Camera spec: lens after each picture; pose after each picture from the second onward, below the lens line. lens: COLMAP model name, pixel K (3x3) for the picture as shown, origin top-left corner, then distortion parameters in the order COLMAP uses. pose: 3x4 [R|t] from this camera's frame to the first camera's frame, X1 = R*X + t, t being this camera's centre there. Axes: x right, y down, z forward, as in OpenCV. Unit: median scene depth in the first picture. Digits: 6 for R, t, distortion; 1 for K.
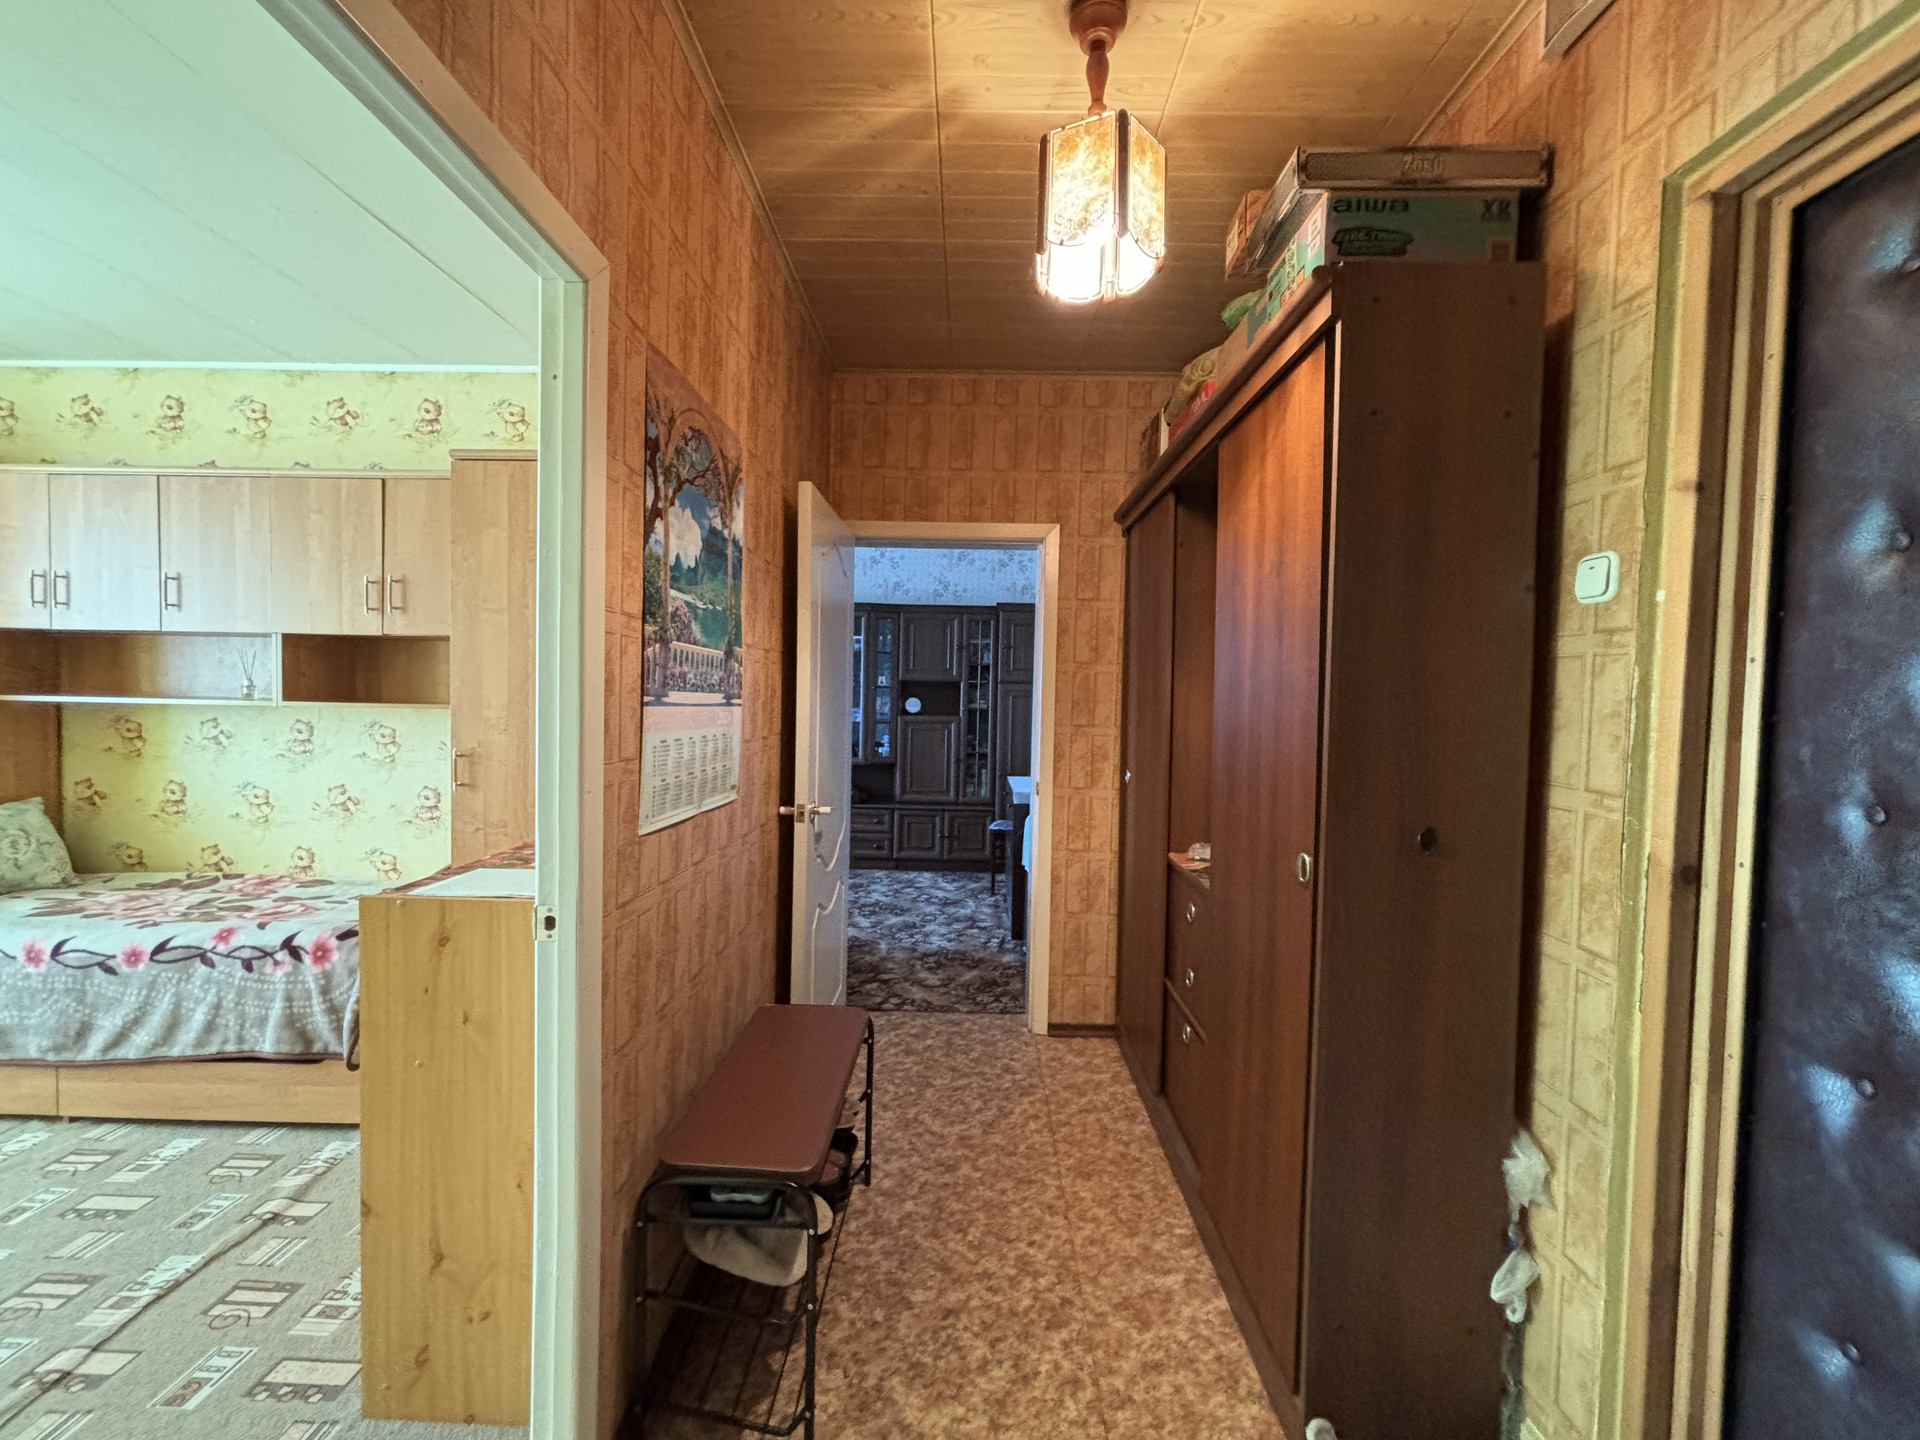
lens RADIAL K [[779.1, 0, 957.0], [0, 779.1, 717.3], [0, 0, 1]] dist [0.002697, -0.001280]
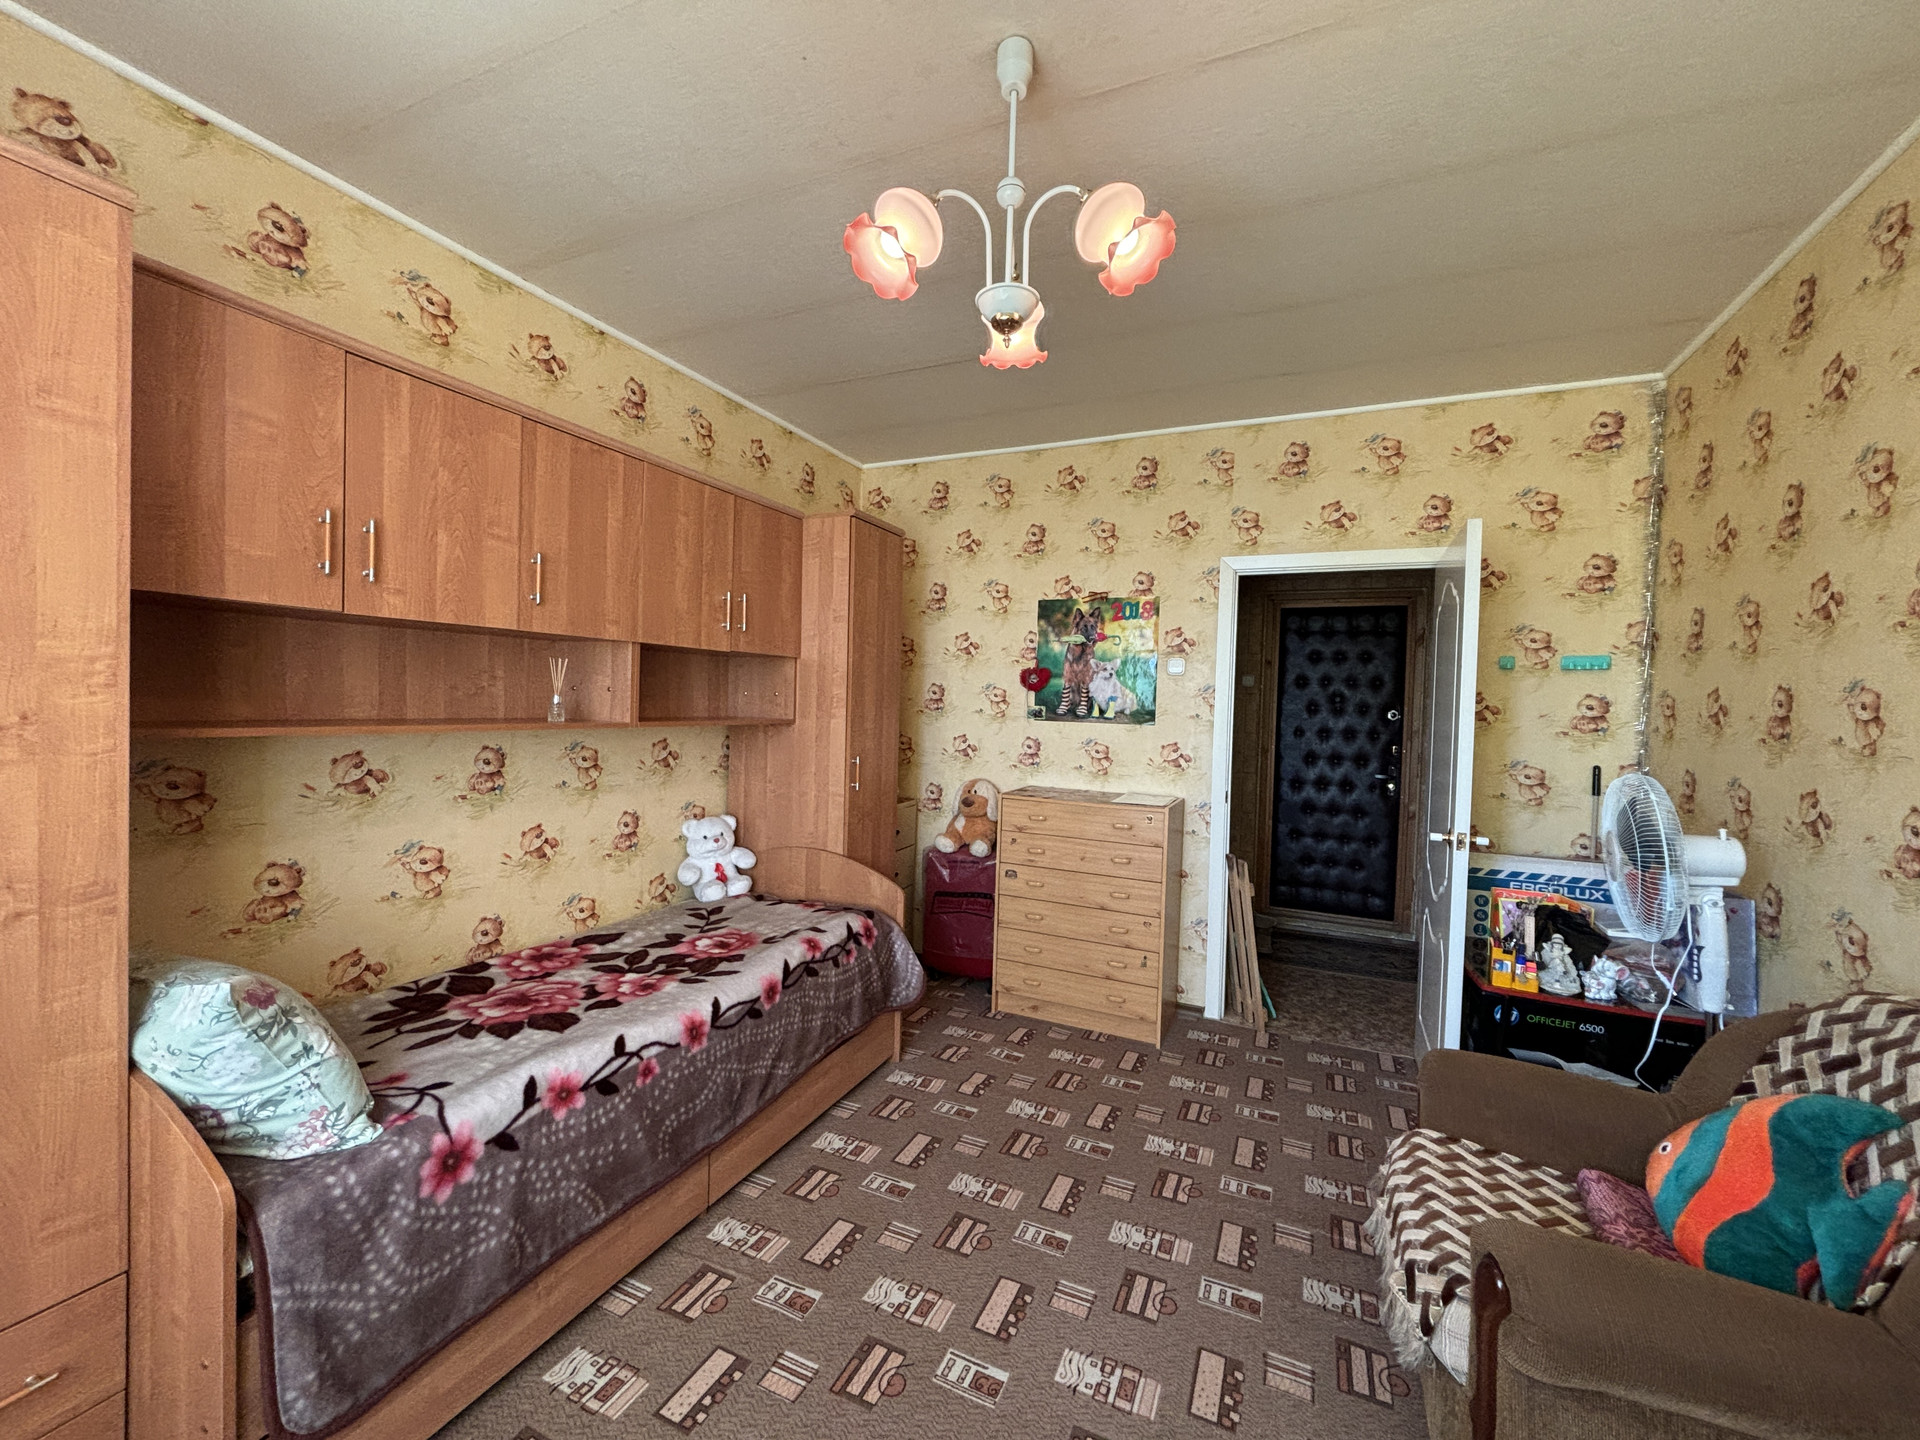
lens RADIAL K [[779.1, 0, 958.2], [0, 779.1, 721.1], [0, 0, 1]] dist [0.002697, -0.001280]
pose [[0.395051, -0.031773, 0.918110, -1.888421], [0.007690, 0.999481, 0.031280, -0.056859], [-0.918627, -0.005297, 0.395090, 0.419544]]
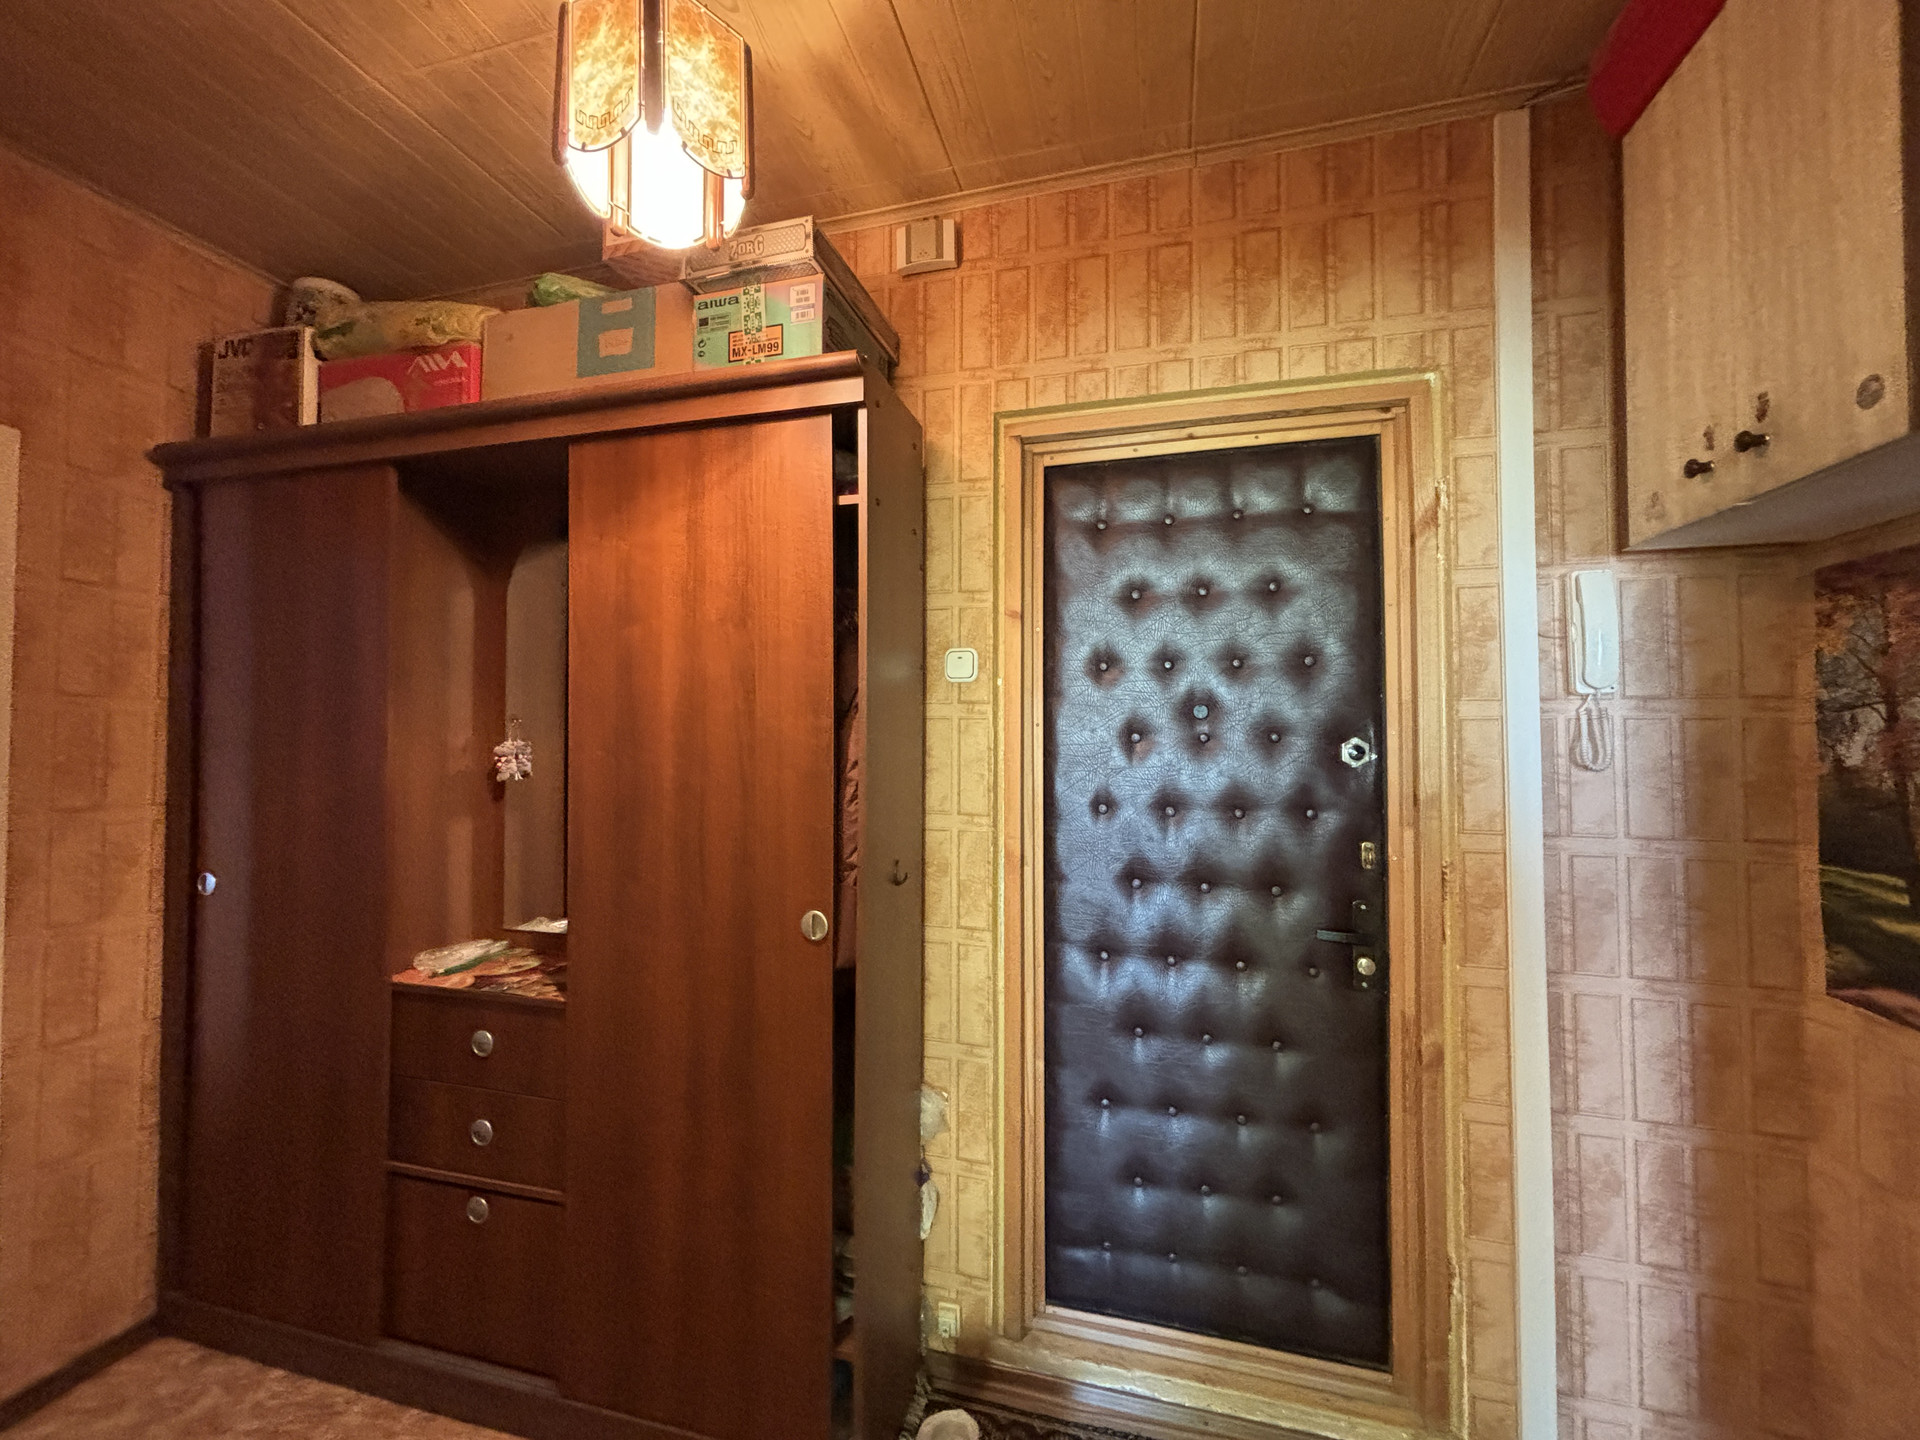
lens RADIAL K [[779.1, 0, 940.4], [0, 779.1, 716.3], [0, 0, 1]] dist [0.002697, -0.001280]
pose [[0.246012, 0.002839, 0.969263, -0.304949], [0.034885, 0.999322, -0.011781, -0.036445], [-0.968639, 0.036711, 0.245746, 0.367775]]
